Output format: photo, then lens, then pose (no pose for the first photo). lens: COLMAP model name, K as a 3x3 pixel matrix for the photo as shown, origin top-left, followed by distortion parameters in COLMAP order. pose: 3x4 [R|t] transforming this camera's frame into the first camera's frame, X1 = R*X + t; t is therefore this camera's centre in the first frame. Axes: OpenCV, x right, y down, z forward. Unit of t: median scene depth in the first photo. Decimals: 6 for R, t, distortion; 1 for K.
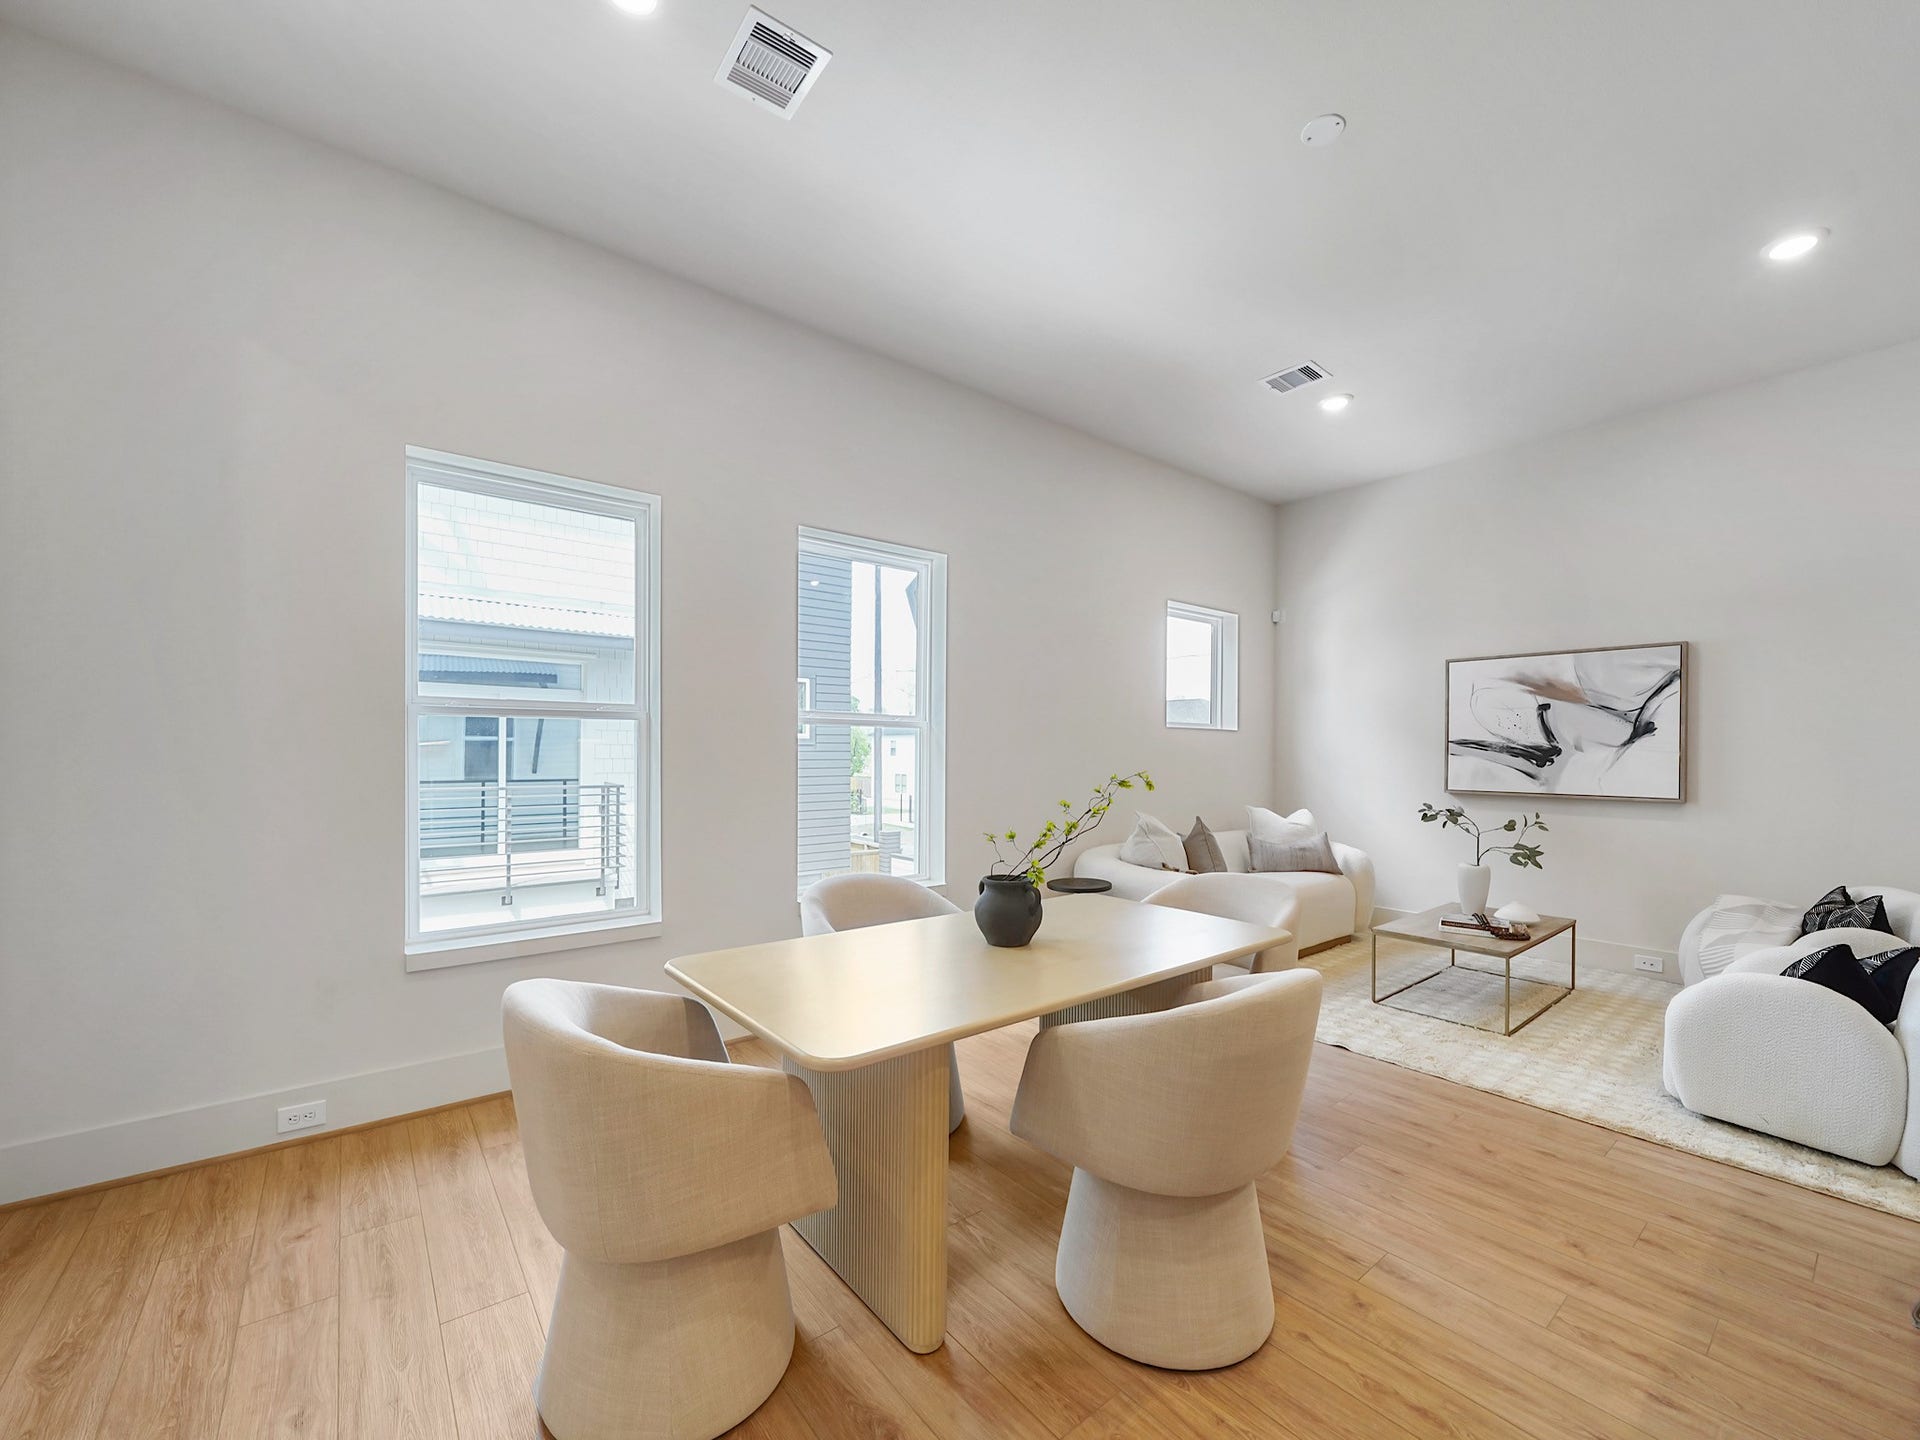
lens RADIAL K [[766.0, 0, 963.7], [0, 766.0, 747.8], [0, 0, 1]] dist [-0.003019, -0.000433]
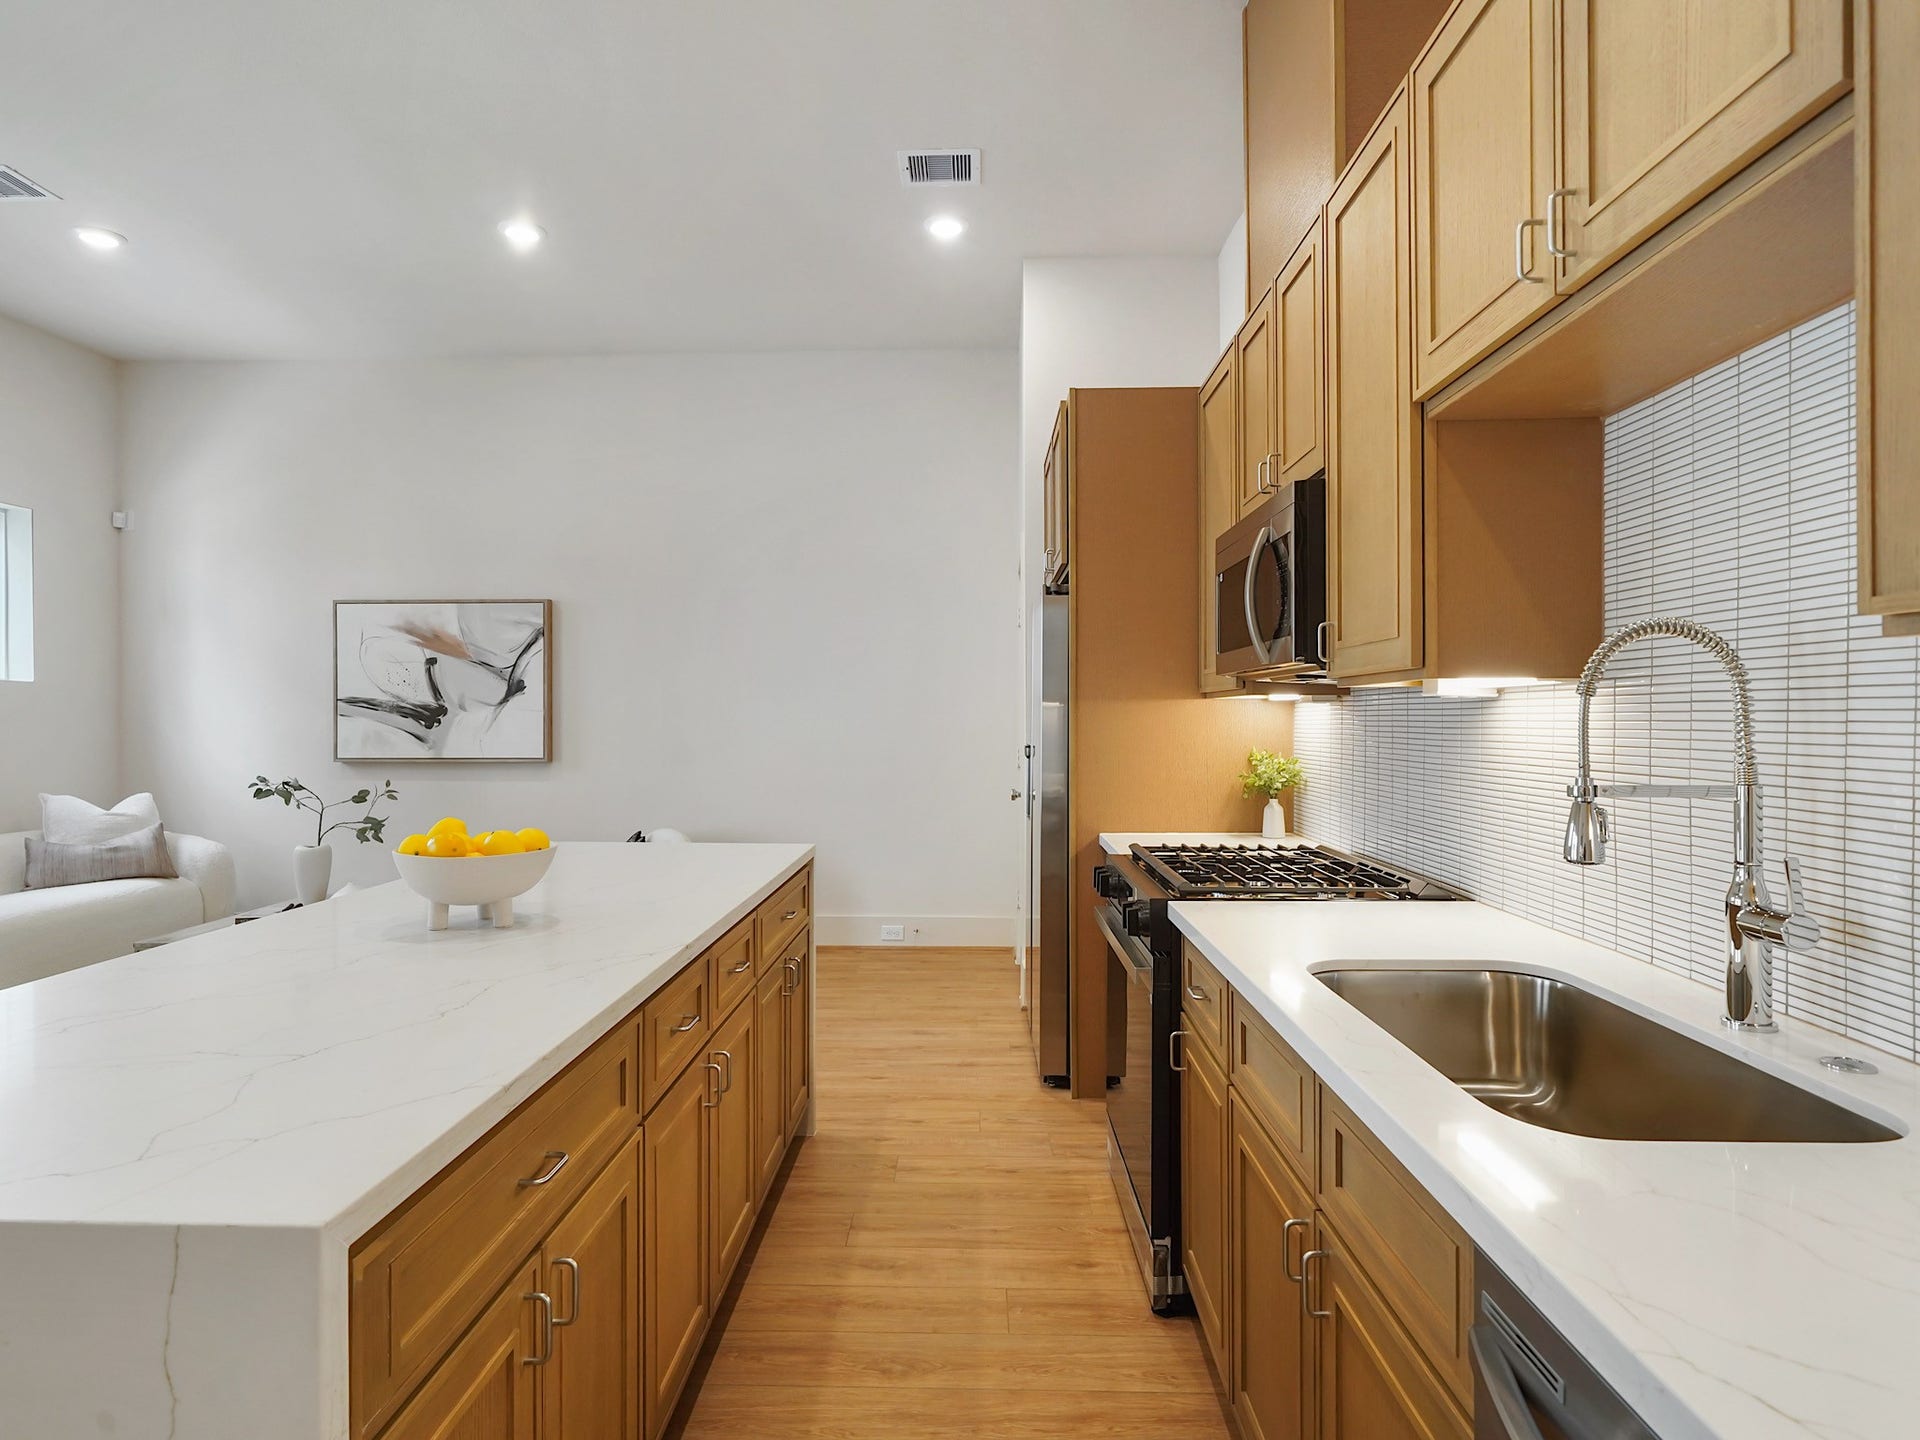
lens RADIAL K [[1021.2, 0, 957.5], [0, 1021.2, 717.6], [0, 0, 1]] dist [-0.000157, -0.000443]
pose [[0.647222, -0.010468, 0.762230, 0.334848], [0.004585, 0.999941, 0.009839, 0.004701], [-0.762288, -0.002873, 0.647232, -0.324711]]
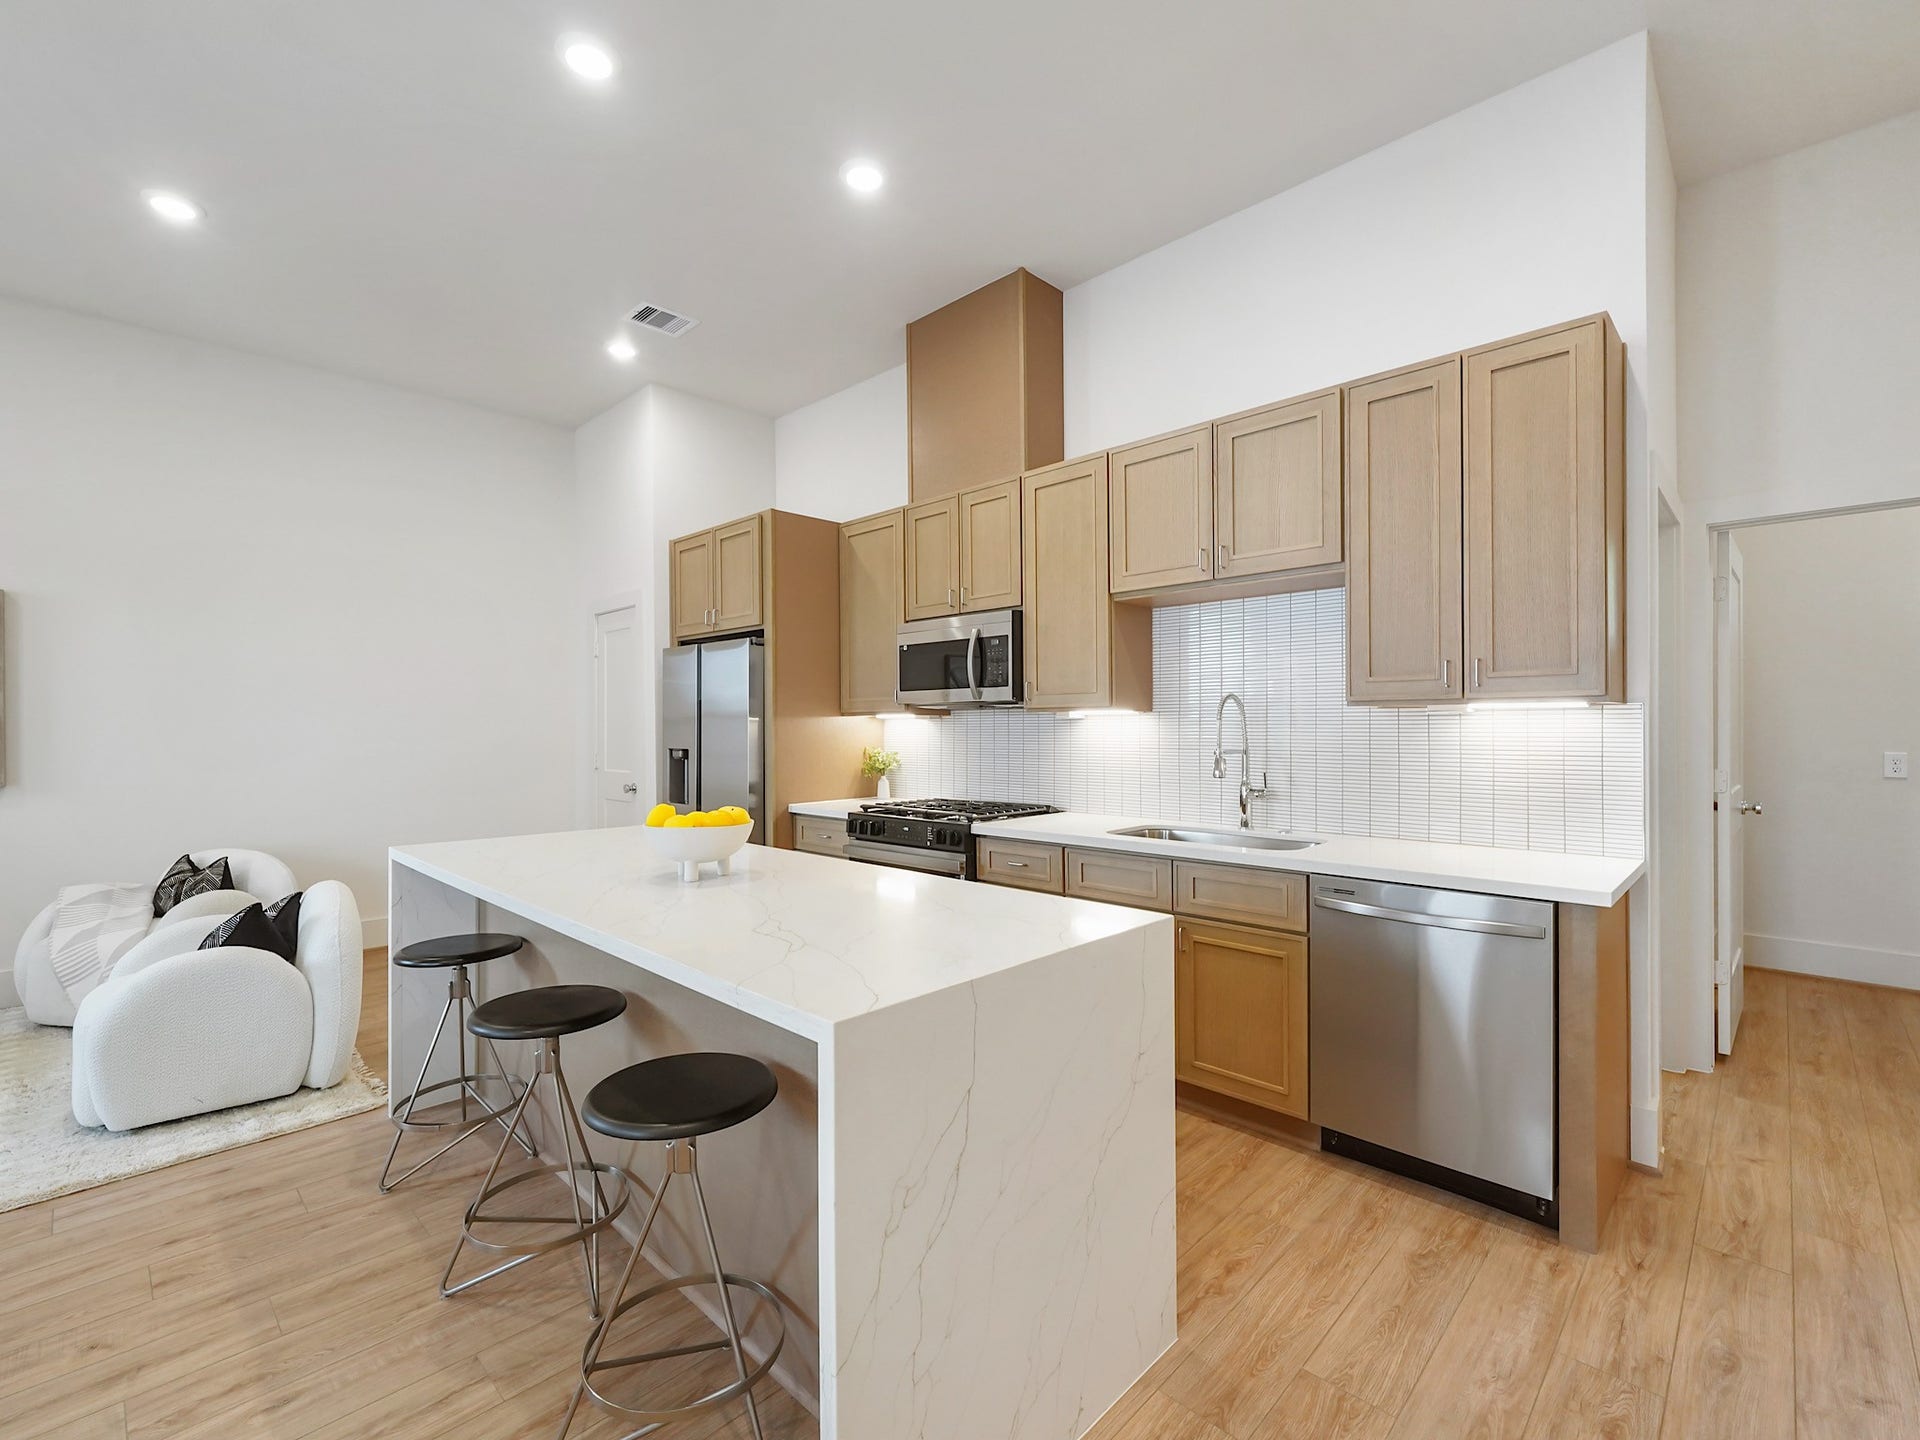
lens RADIAL K [[839.2, 0, 960.1], [0, 839.2, 724.2], [0, 0, 1]] dist [-0.002379, -0.000684]
pose [[-0.116984, -0.007236, 0.993107, -0.080565], [0.001557, 0.999971, 0.007470, 0.000155], [-0.993133, 0.002420, -0.116969, 0.103889]]
